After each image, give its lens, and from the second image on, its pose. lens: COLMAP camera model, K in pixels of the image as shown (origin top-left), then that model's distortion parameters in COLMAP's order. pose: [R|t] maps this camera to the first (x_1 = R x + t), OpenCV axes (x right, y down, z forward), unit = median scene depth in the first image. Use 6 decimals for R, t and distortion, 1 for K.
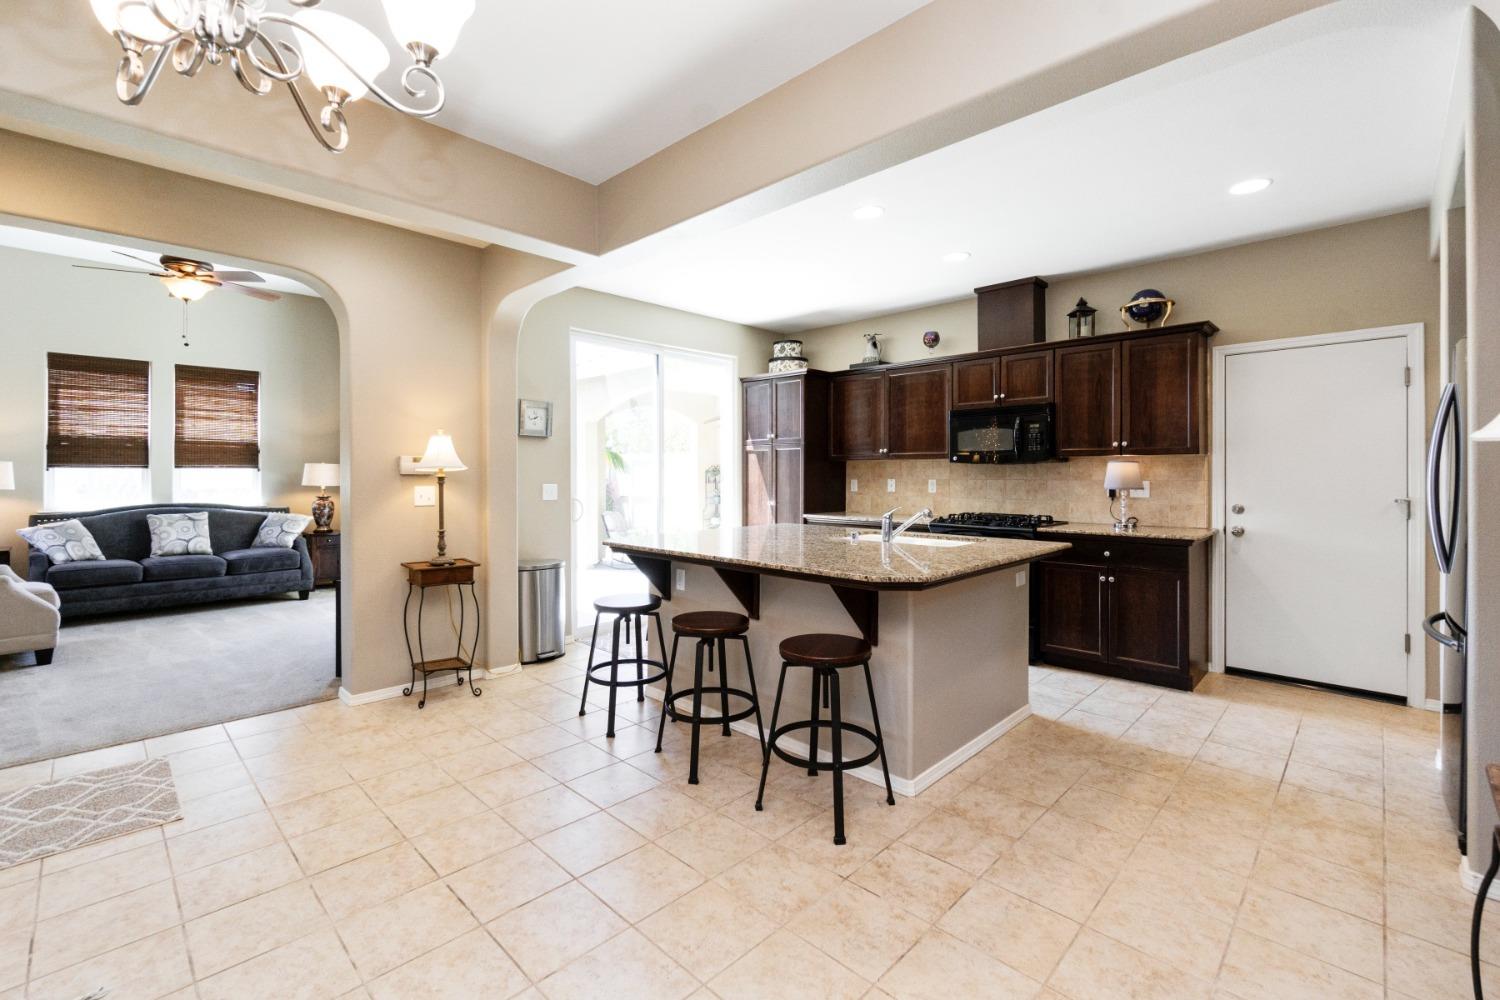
lens RADIAL K [[646.0, 0, 731.5], [0, 646.0, 476.6], [0, 0, 1]] dist [-0.002982, -0.000373]
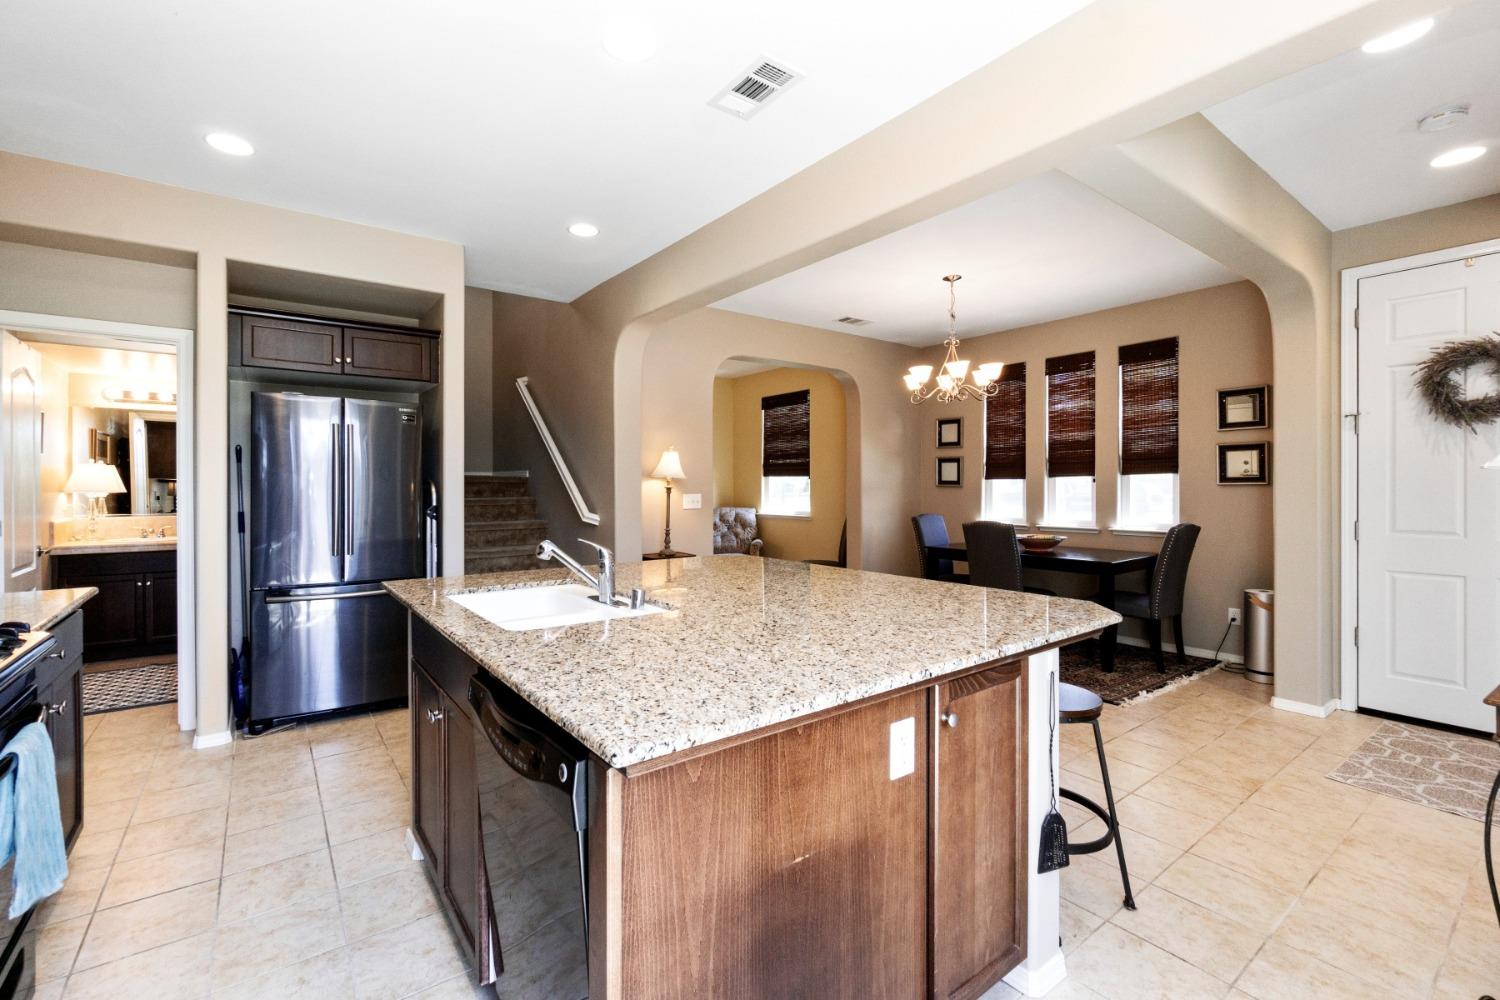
lens RADIAL K [[652.9, 0, 747.7], [0, 652.9, 485.0], [0, 0, 1]] dist [-0.001093, -0.000089]
pose [[-0.990631, 0.003861, 0.136510, 0.013895], [0.004235, 0.999988, 0.002446, -0.003545], [-0.136499, 0.003001, -0.990636, 0.977598]]
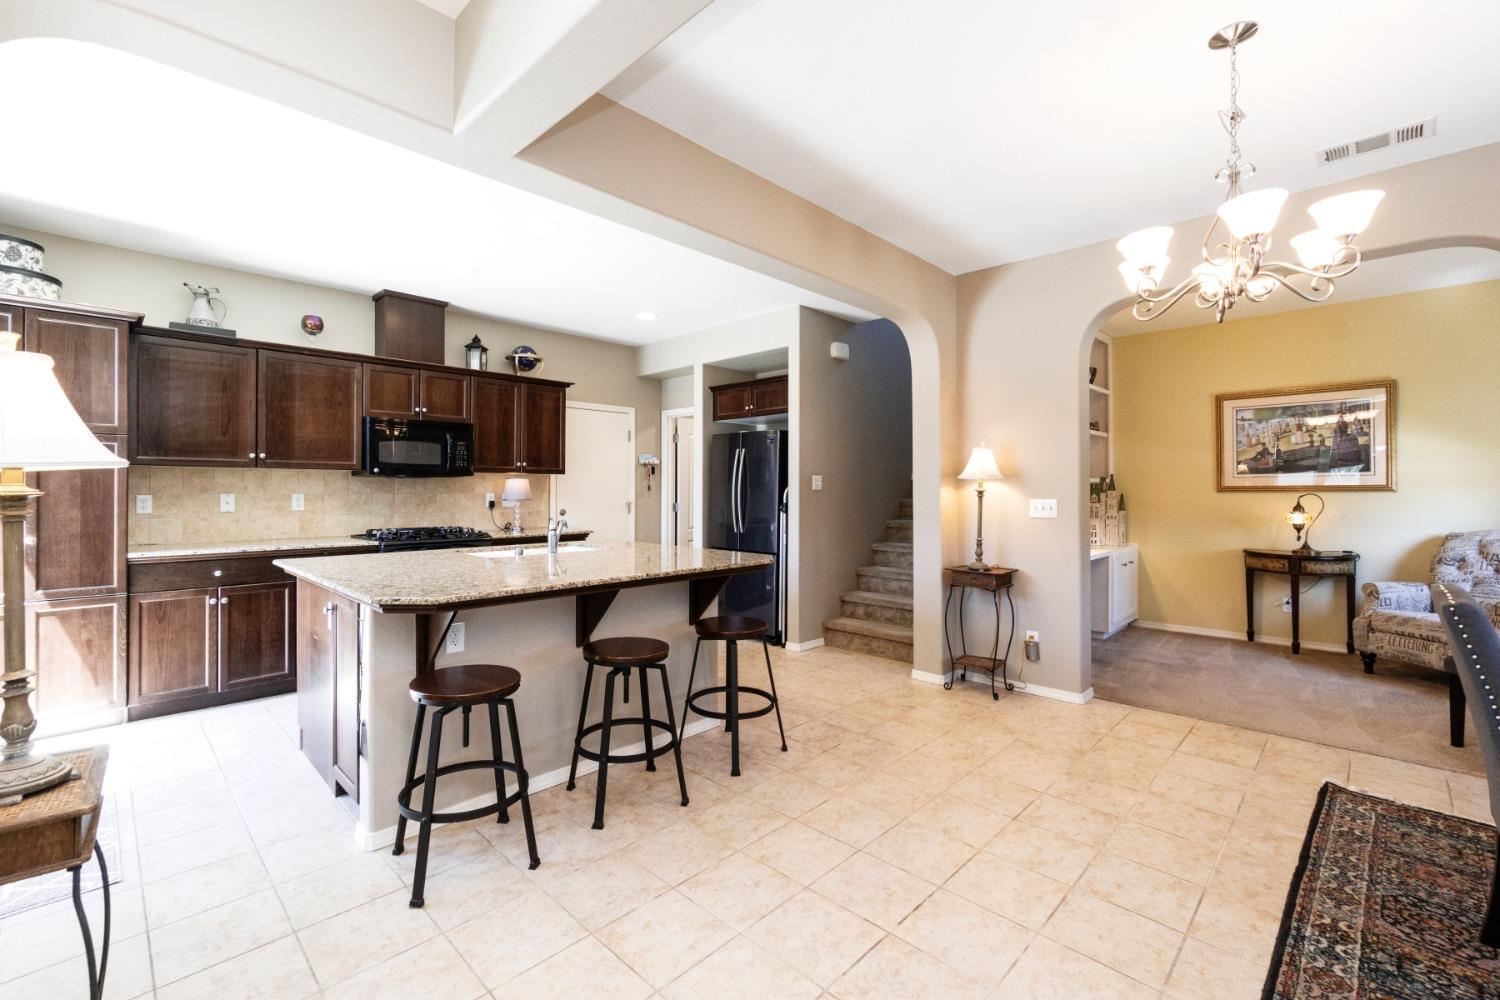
lens RADIAL K [[643.5, 0, 729.3], [0, 643.5, 488.9], [0, 0, 1]] dist [-0.008472, 0.003648]
pose [[0.002368, 0.002280, 0.999995, -0.483091], [0.003846, 0.999990, -0.002289, 0.001605], [-0.999990, 0.003851, 0.002359, 0.437268]]
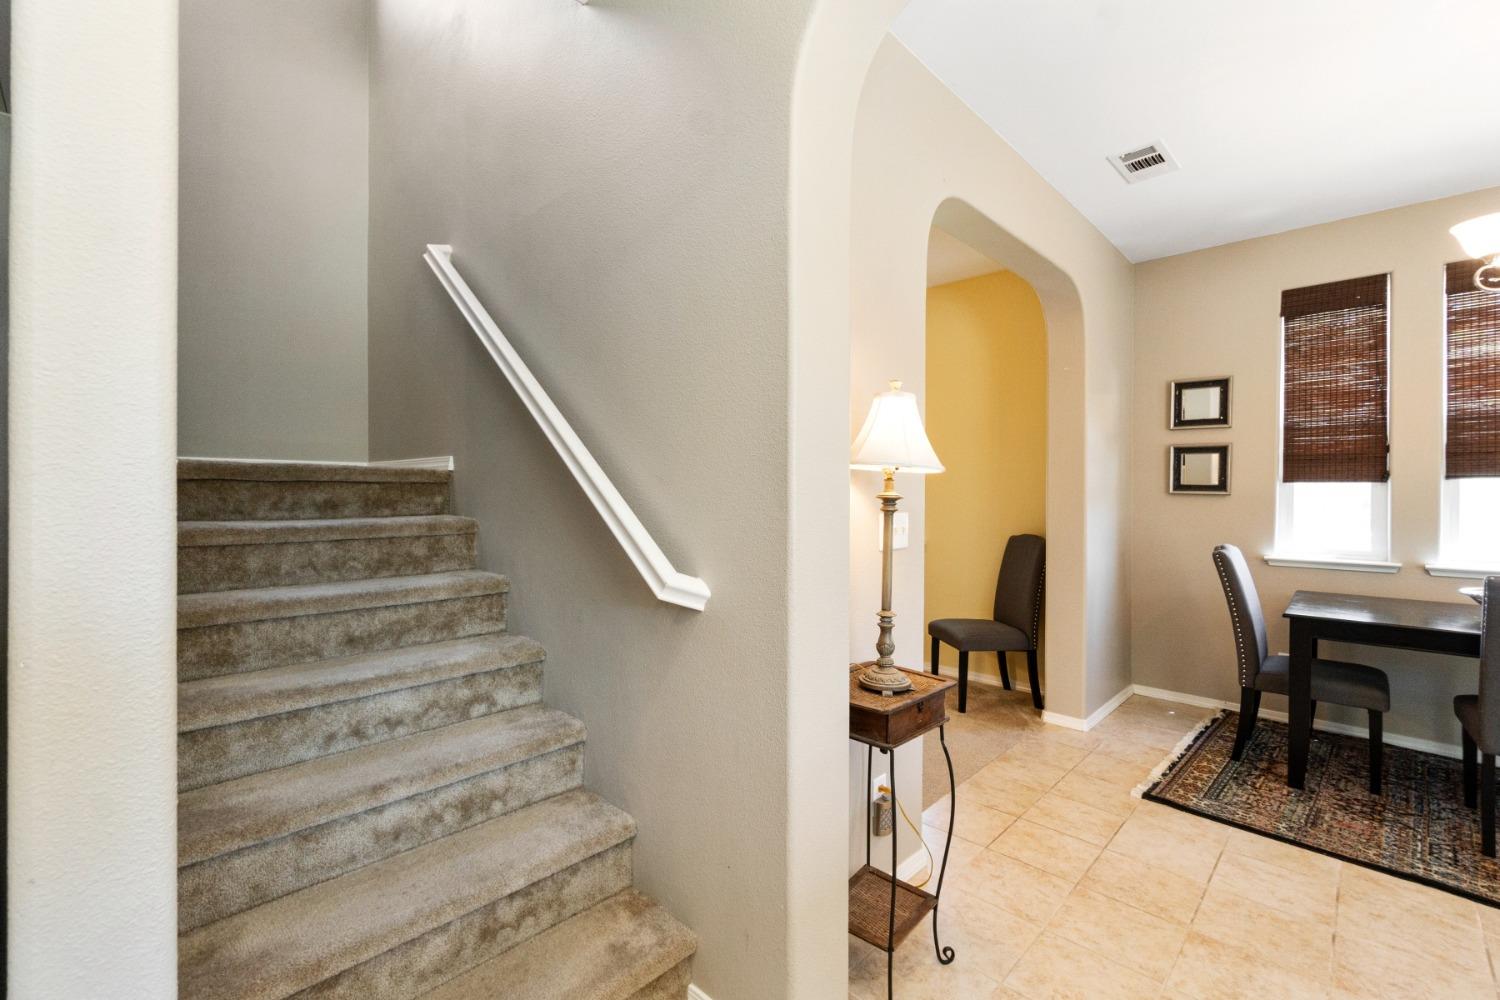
lens RADIAL K [[643.5, 0, 729.3], [0, 643.5, 488.9], [0, 0, 1]] dist [-0.008472, 0.003648]
pose [[-0.999999, -0.000733, -0.000731, 0.298095], [-0.000733, 1.000000, 0.000172, -0.002341], [0.000731, 0.000172, -1.000000, 0.464592]]
